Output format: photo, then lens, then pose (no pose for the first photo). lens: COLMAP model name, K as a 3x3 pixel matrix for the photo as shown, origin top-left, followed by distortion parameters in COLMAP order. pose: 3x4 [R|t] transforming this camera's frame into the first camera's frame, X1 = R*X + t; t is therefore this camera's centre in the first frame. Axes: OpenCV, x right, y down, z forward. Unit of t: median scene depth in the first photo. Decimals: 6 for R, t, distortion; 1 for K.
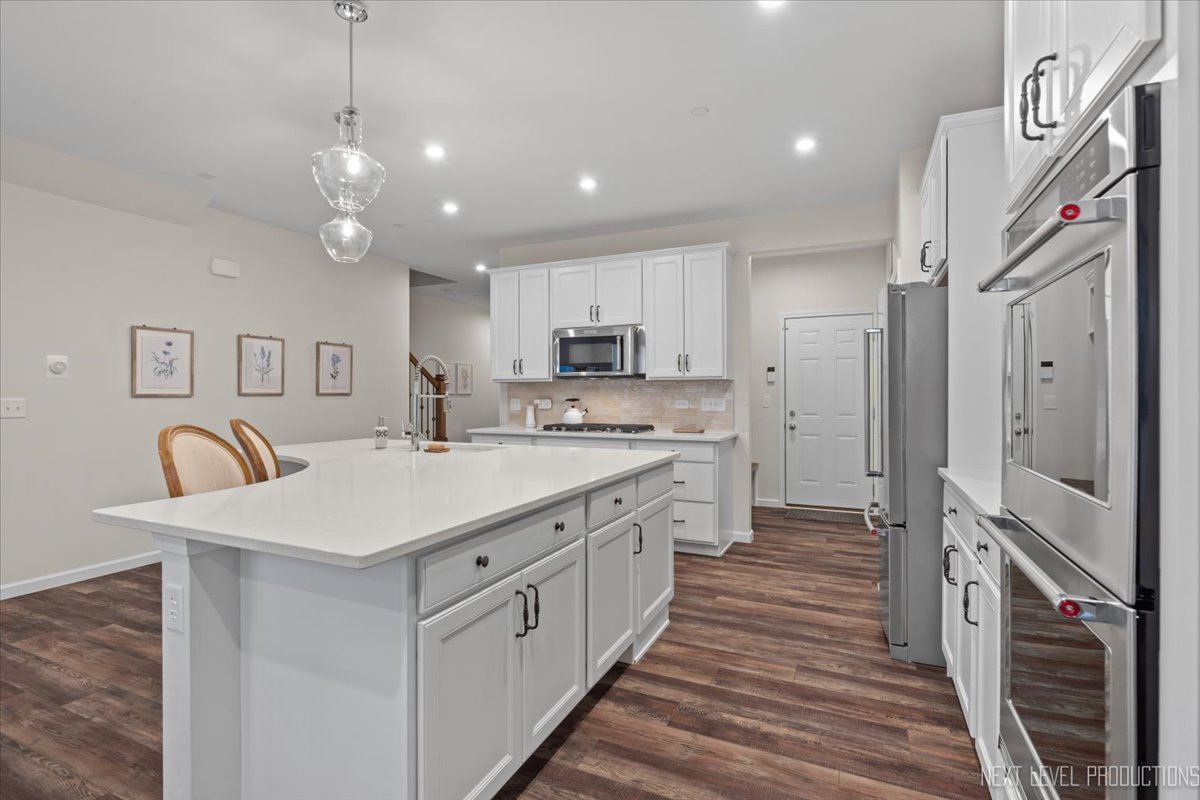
lens RADIAL K [[593.7, 0, 579.1], [0, 593.7, 398.3], [0, 0, 1]] dist [0.006443, 0.000172]
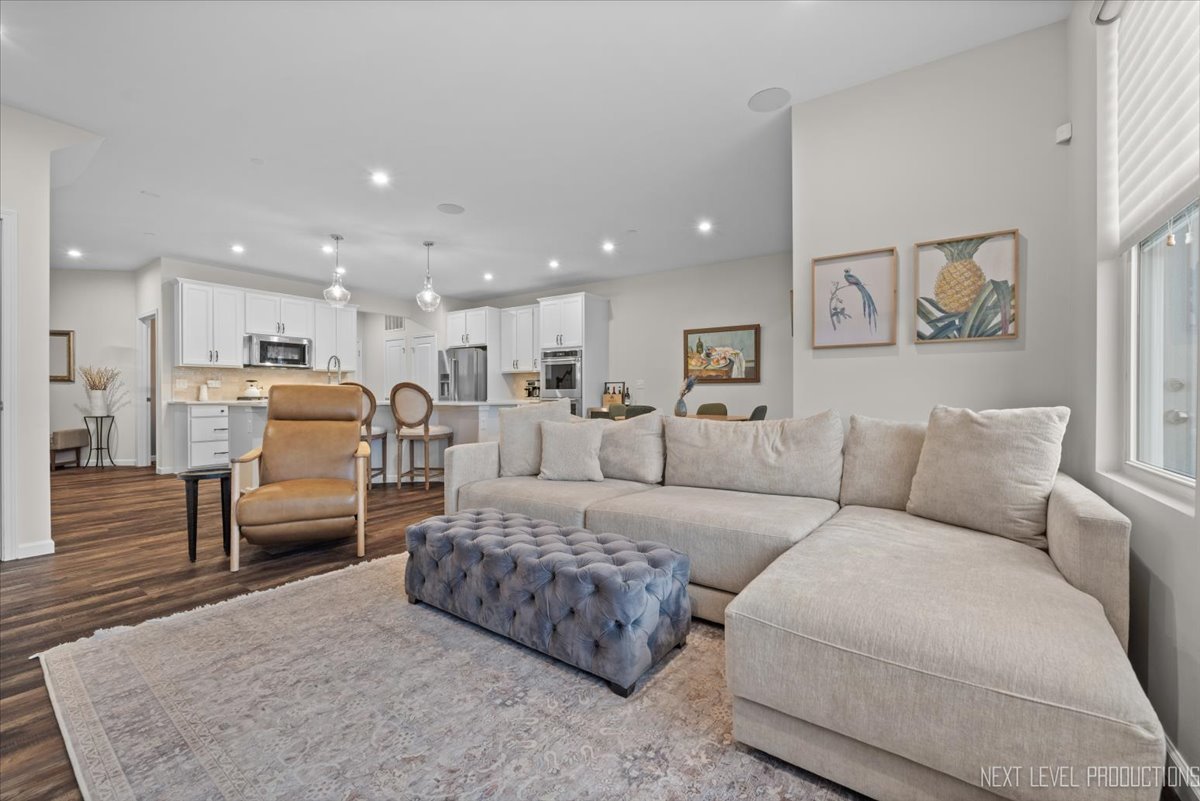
lens RADIAL K [[484.3, 0, 592.3], [0, 484.3, 396.7], [0, 0, 1]] dist [-0.003481, -0.000131]
pose [[0.156595, -0.004251, 0.987654, -1.196946], [0.008752, 0.999957, 0.002917, 0.050542], [-0.987624, 0.008187, 0.156625, -0.055058]]
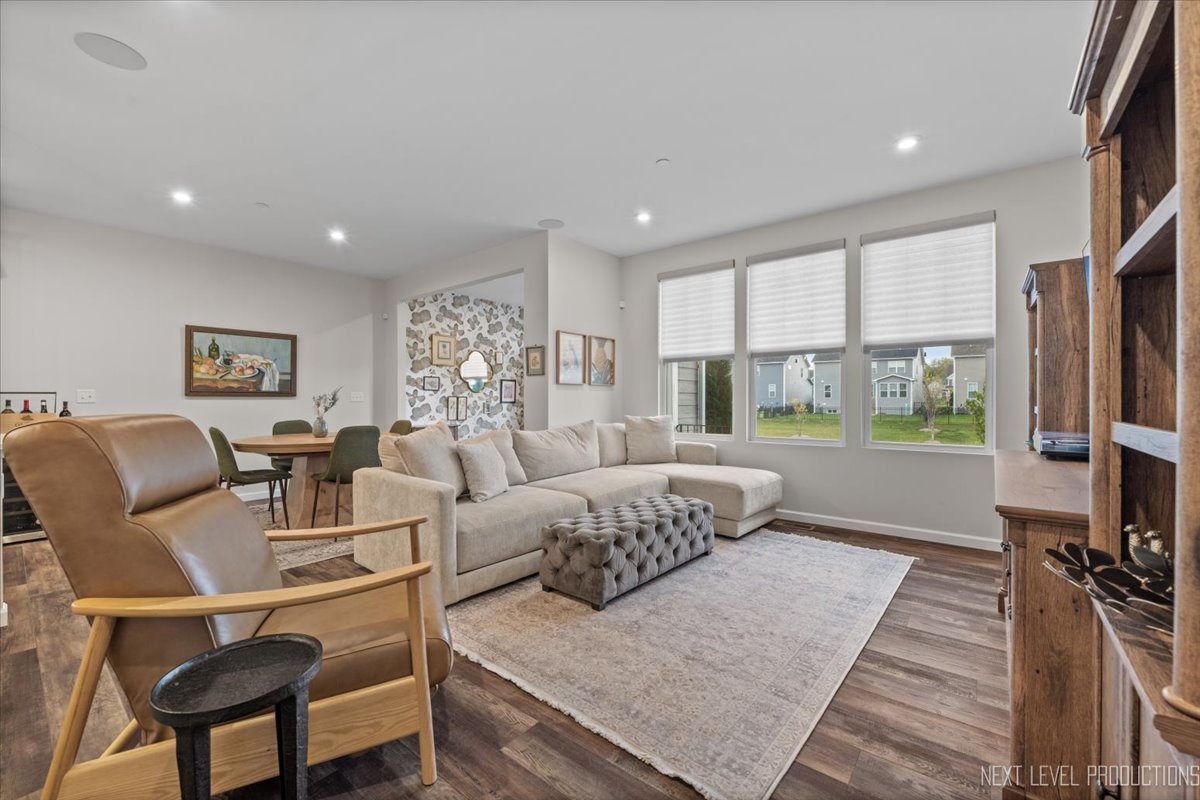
lens RADIAL K [[484.3, 0, 593.5], [0, 484.3, 400.0], [0, 0, 1]] dist [-0.003481, -0.000131]
pose [[-0.973451, 0.000538, 0.228894, -0.882283], [0.002782, 0.999951, 0.009480, 0.021120], [-0.228877, 0.009865, -0.973405, 0.675162]]
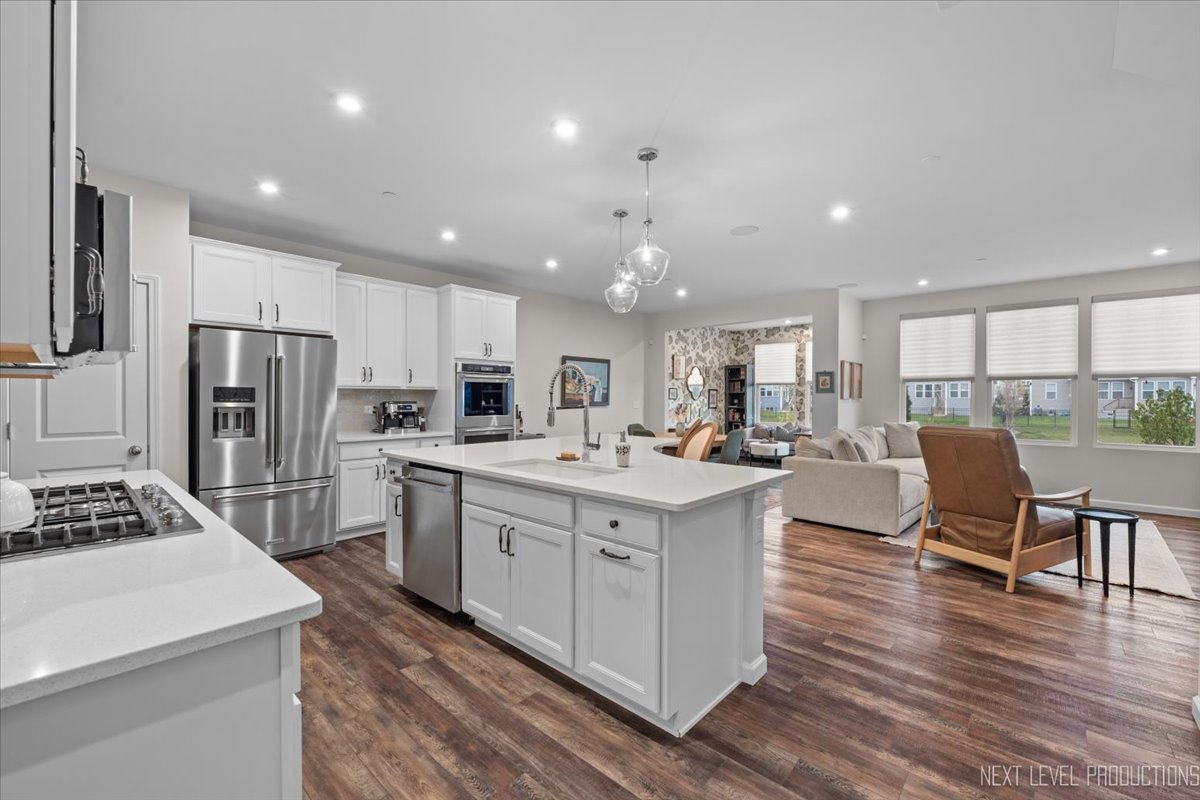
lens RADIAL K [[492.1, 0, 595.6], [0, 492.1, 398.6], [0, 0, 1]] dist [-0.008970, 0.000278]
pose [[-0.954787, -0.003140, 0.297273, -0.356854], [0.000091, 0.999941, 0.010854, -0.017258], [-0.297289, 0.010391, -0.954731, 1.229716]]
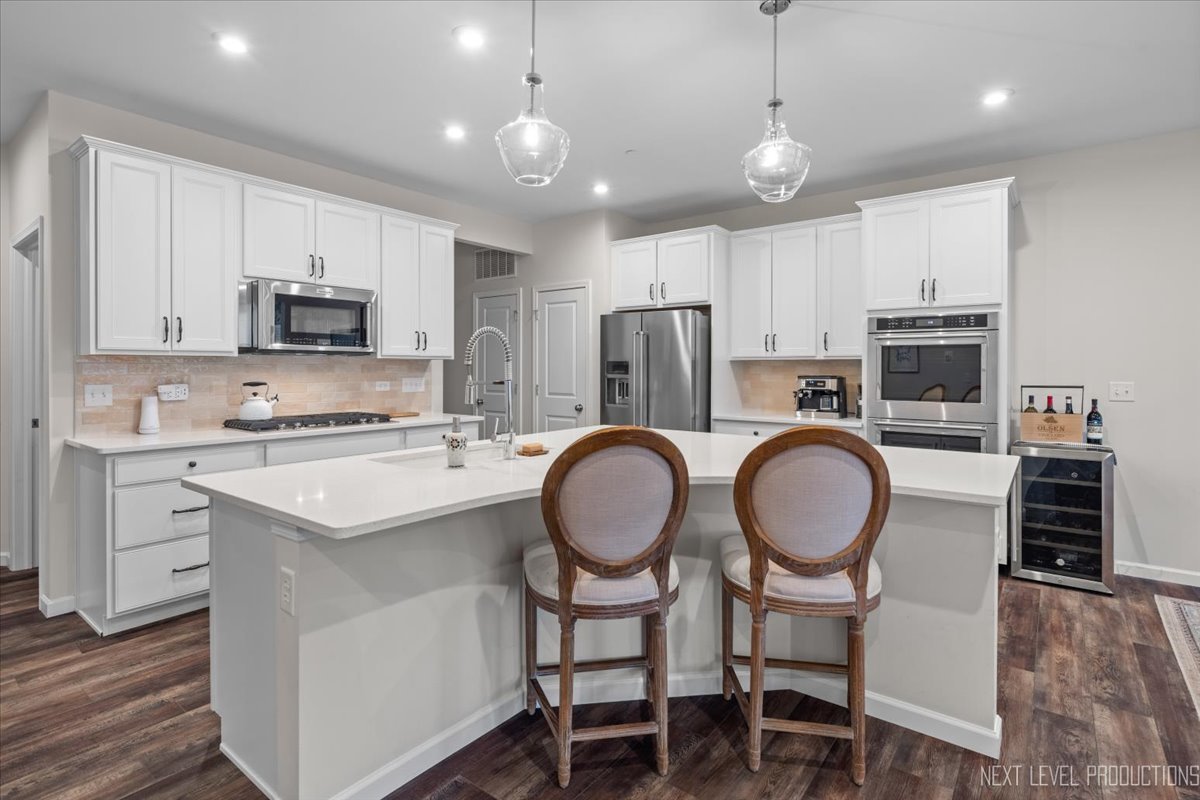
lens RADIAL K [[589.1, 0, 599.0], [0, 589.1, 372.8], [0, 0, 1]] dist [0.000328, 0.000163]
pose [[0.204673, -0.006411, 0.978809, -0.645234], [0.007029, 0.999962, 0.005080, -0.012066], [-0.978805, 0.005840, 0.204710, 0.525273]]
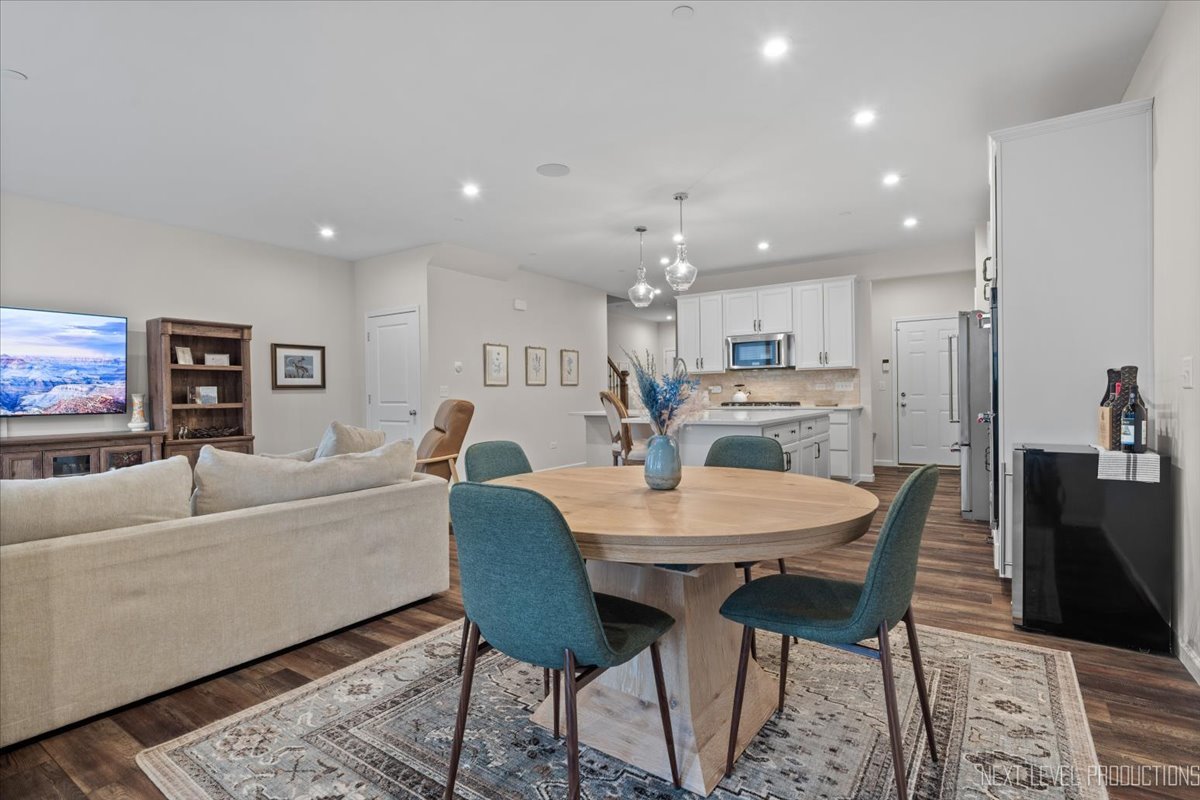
lens RADIAL K [[593.7, 0, 588.2], [0, 593.7, 404.1], [0, 0, 1]] dist [0.006443, 0.000172]
pose [[0.989569, -0.012355, -0.143529, -0.183478], [0.014026, 0.999845, 0.010637, 0.029785], [0.143376, -0.012539, 0.989589, -0.517250]]
